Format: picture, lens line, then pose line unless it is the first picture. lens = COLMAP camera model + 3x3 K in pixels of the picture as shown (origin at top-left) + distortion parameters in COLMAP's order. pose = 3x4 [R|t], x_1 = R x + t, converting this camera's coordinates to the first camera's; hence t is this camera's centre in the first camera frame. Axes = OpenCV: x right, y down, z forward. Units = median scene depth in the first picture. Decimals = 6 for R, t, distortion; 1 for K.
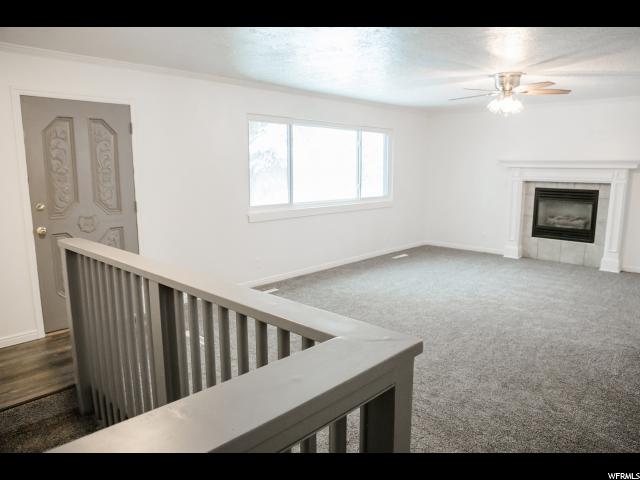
lens RADIAL K [[454.1, 0, 316.9], [0, 454.1, 239.9], [0, 0, 1]] dist [-0.071981, 0.063438]
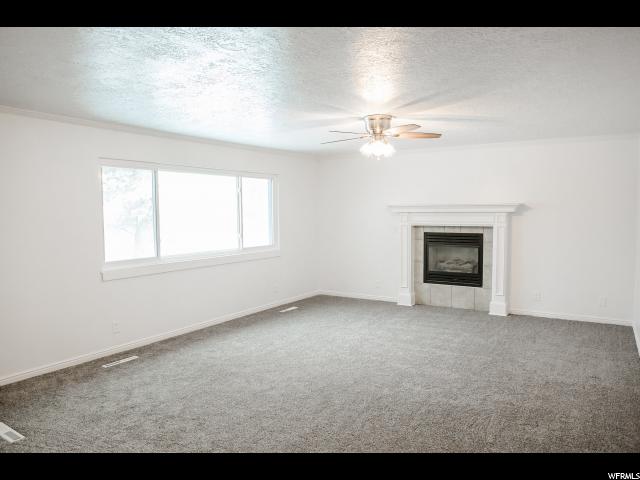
lens RADIAL K [[454.1, 0, 316.0], [0, 454.1, 238.8], [0, 0, 1]] dist [-0.071981, 0.063438]
pose [[0.986293, -0.022699, 0.163434, 0.108266], [0.039362, 0.994263, -0.099453, -0.015660], [-0.160239, 0.104523, 0.981529, 0.077396]]
